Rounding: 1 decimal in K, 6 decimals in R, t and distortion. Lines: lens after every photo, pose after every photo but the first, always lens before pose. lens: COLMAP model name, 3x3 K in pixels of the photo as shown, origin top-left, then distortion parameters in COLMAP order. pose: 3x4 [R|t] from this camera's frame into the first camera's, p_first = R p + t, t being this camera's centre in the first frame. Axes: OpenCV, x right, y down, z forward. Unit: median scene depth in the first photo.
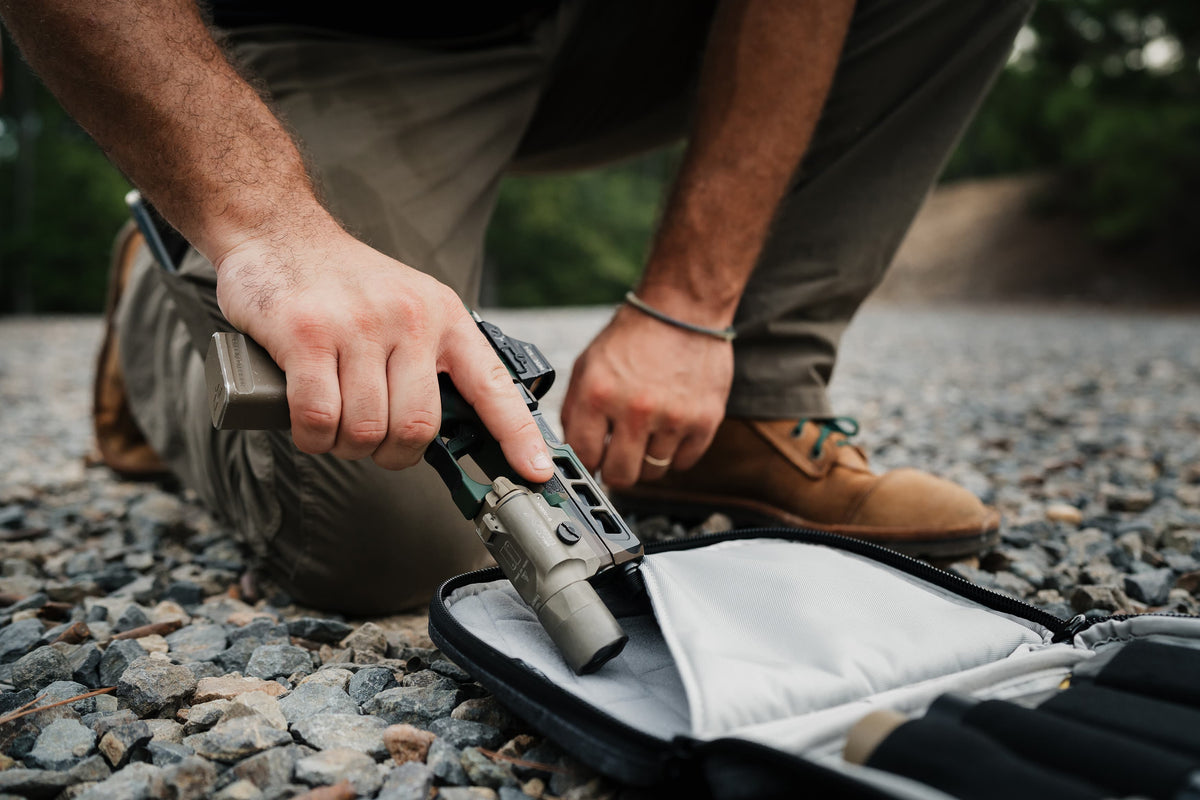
lens RADIAL K [[1201.8, 0, 581.5], [0, 1201.8, 379.5], [0, 0, 1]] dist [0.001943, 0.000000]
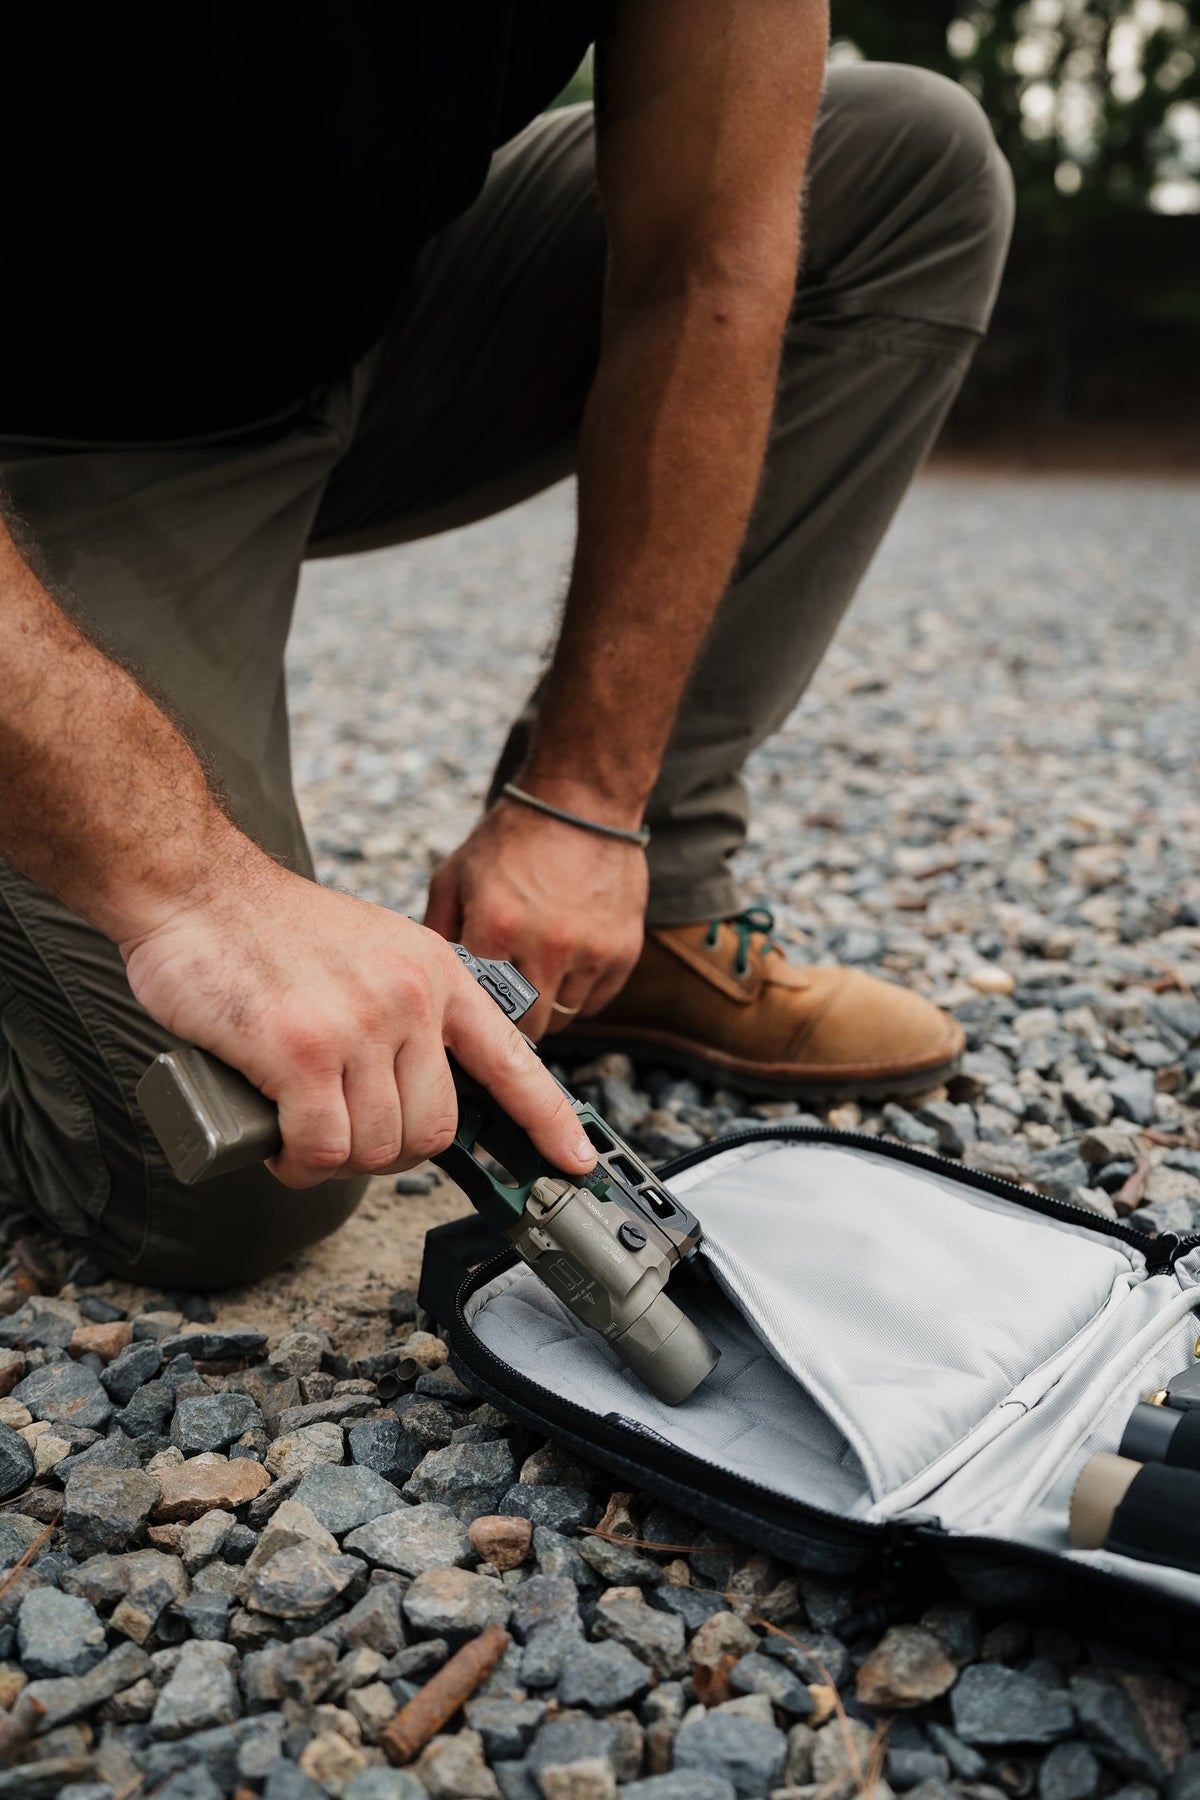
lens RADIAL K [[1802.7, 0, 583.9], [0, 1802.7, 908.6], [0, 0, 1]] dist [0.001943, 0.000000]
pose [[0.950052, -0.104674, 0.294014, -0.337523], [0.047349, 0.979516, 0.195723, -0.294751], [-0.308478, -0.172026, 0.935547, -0.077467]]
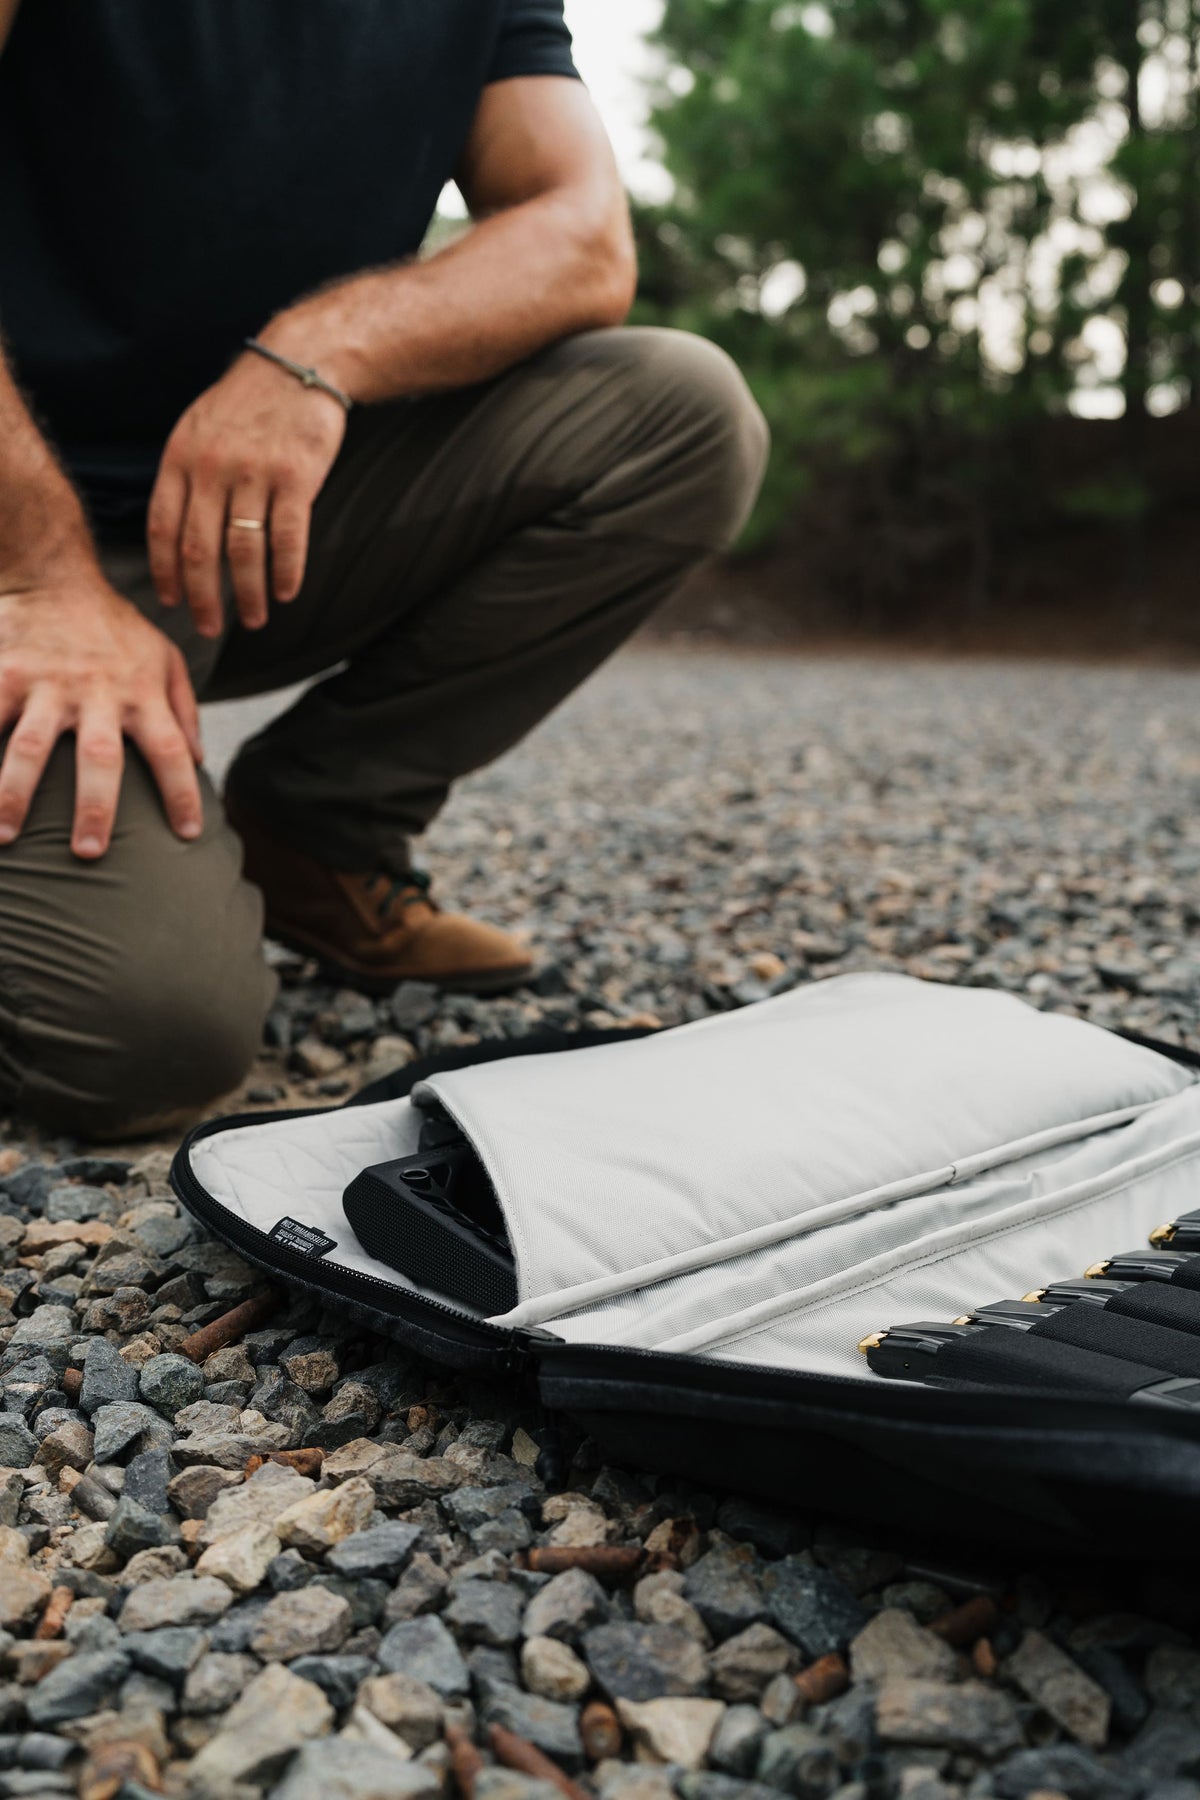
lens RADIAL K [[1802.7, 0, 592.3], [0, 1802.7, 947.8], [0, 0, 1]] dist [0.001943, 0.000000]
pose [[0.941698, -0.064433, 0.330231, -0.334805], [0.026286, 0.992581, 0.118710, -0.134538], [-0.335430, -0.103109, 0.936405, -0.489827]]
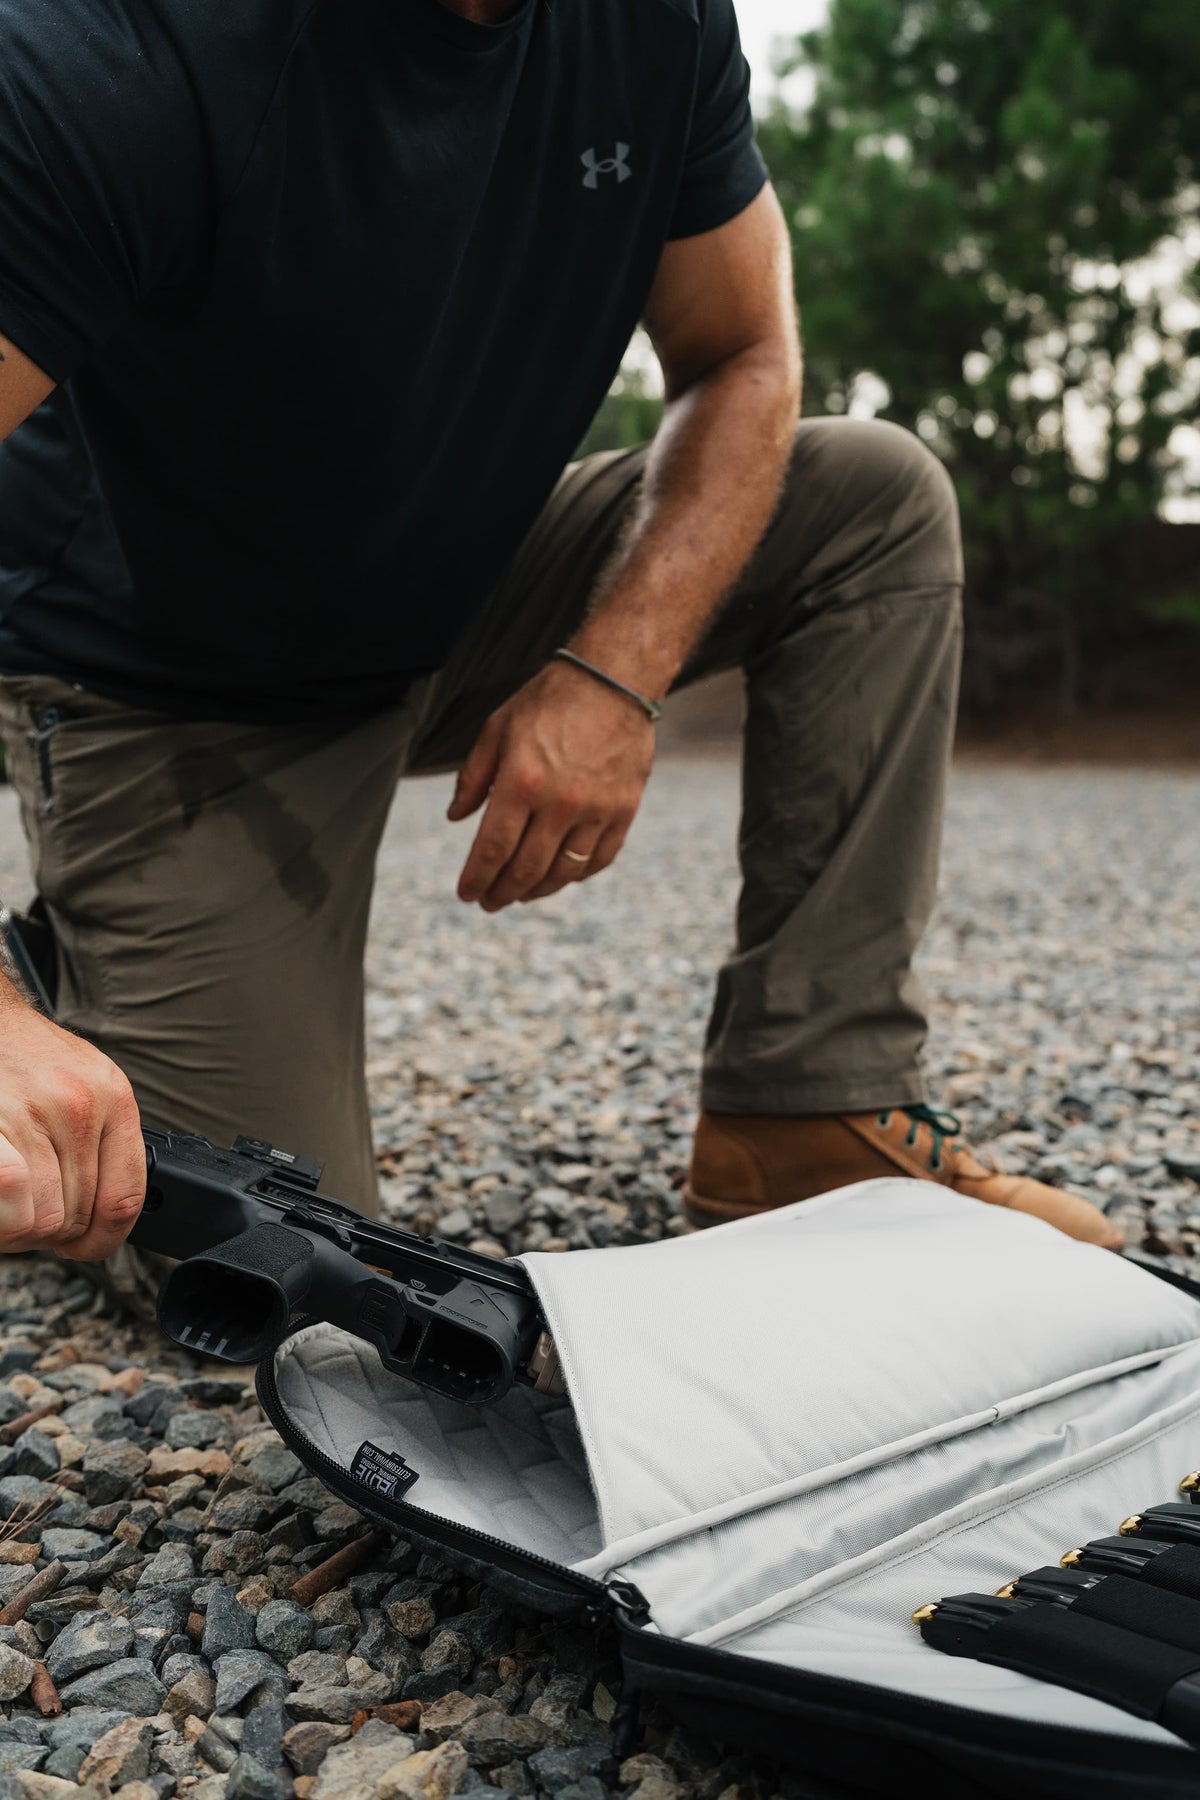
lens RADIAL K [[1802.7, 0, 594.9], [0, 1802.7, 928.4], [0, 0, 1]] dist [0.001943, 0.000000]
pose [[0.957165, -0.051552, 0.284916, -0.352029], [0.037675, 0.997831, 0.053977, -0.279474], [-0.287081, -0.040931, 0.957032, -0.603563]]
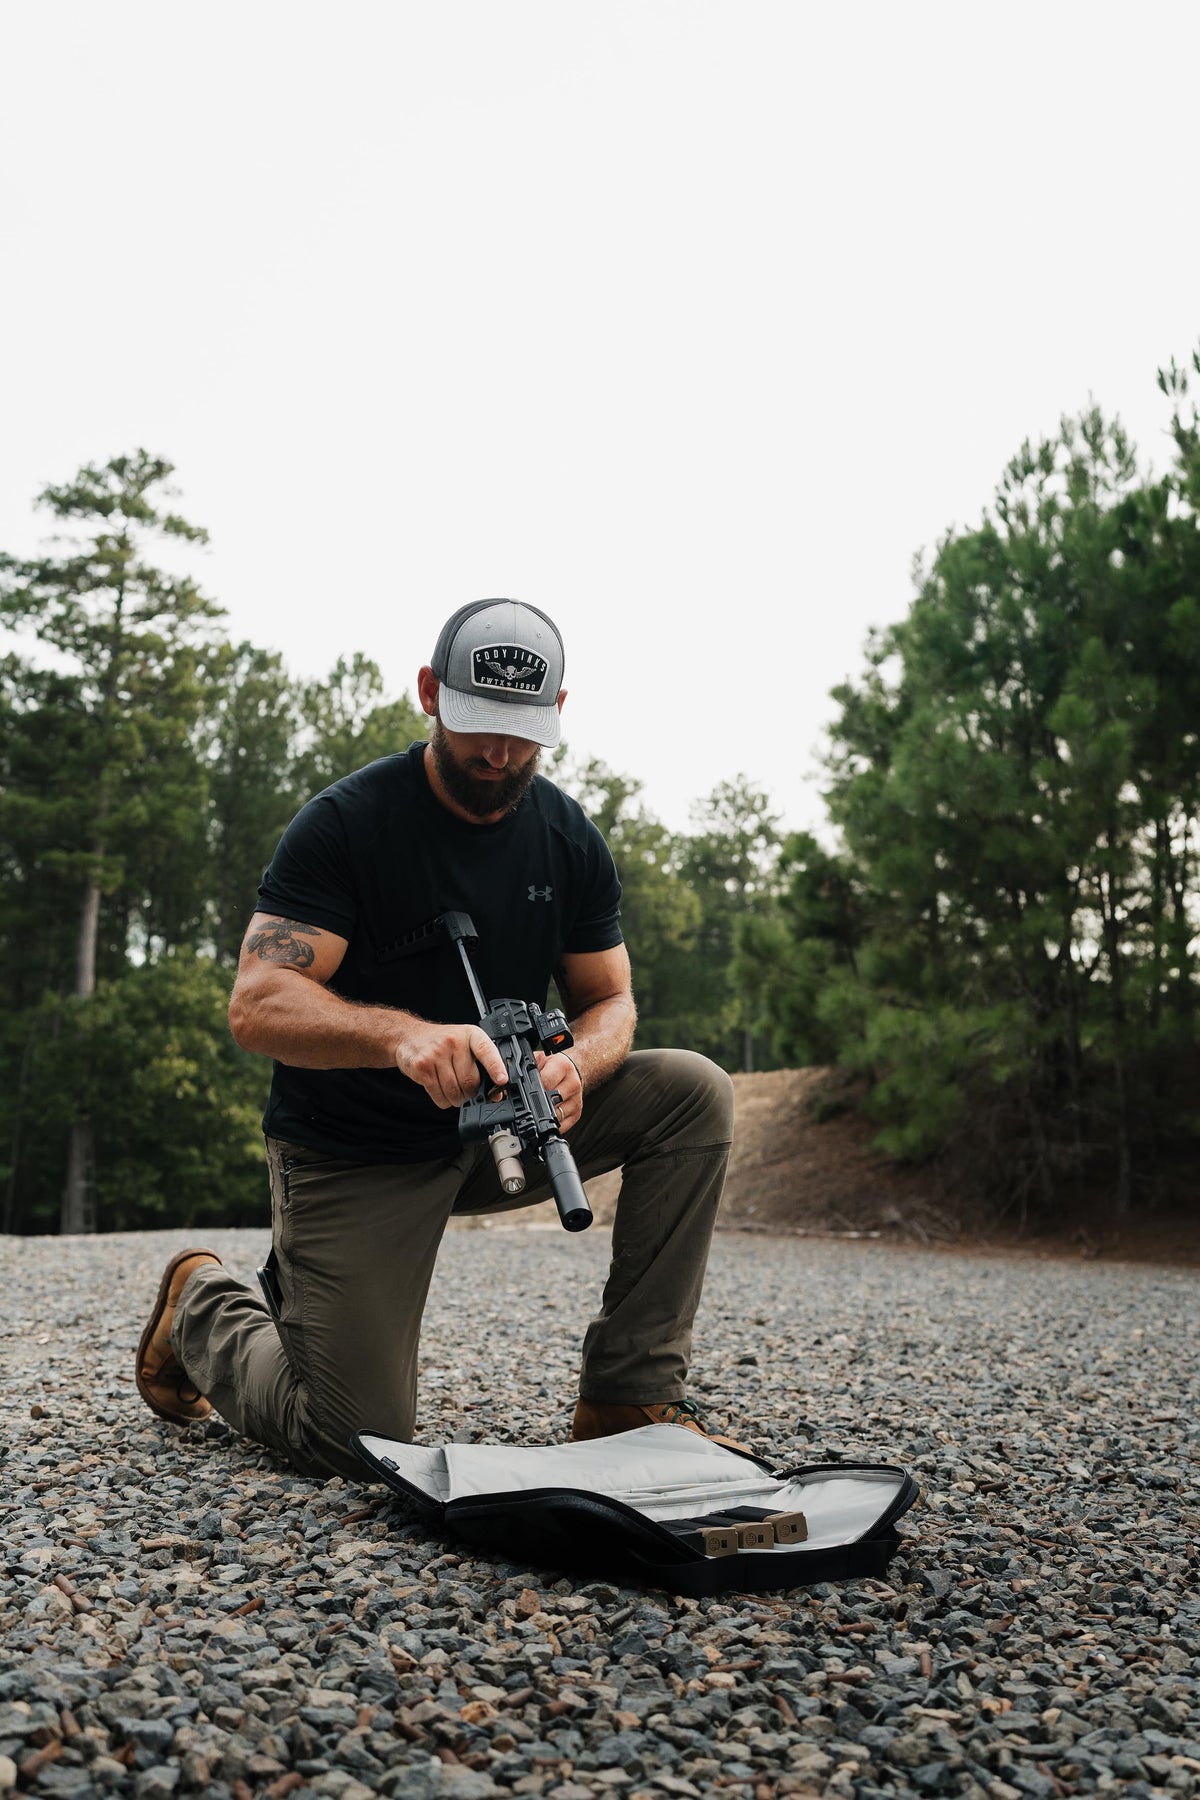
lens RADIAL K [[1802.7, 0, 600.4], [0, 1802.7, 885.0], [0, 0, 1]] dist [0.001943, 0.000000]
pose [[0.975104, 0.068760, 0.210817, -0.546360], [-0.019023, 0.973144, -0.229408, -0.141866], [-0.220930, 0.219687, 0.950225, -2.937179]]
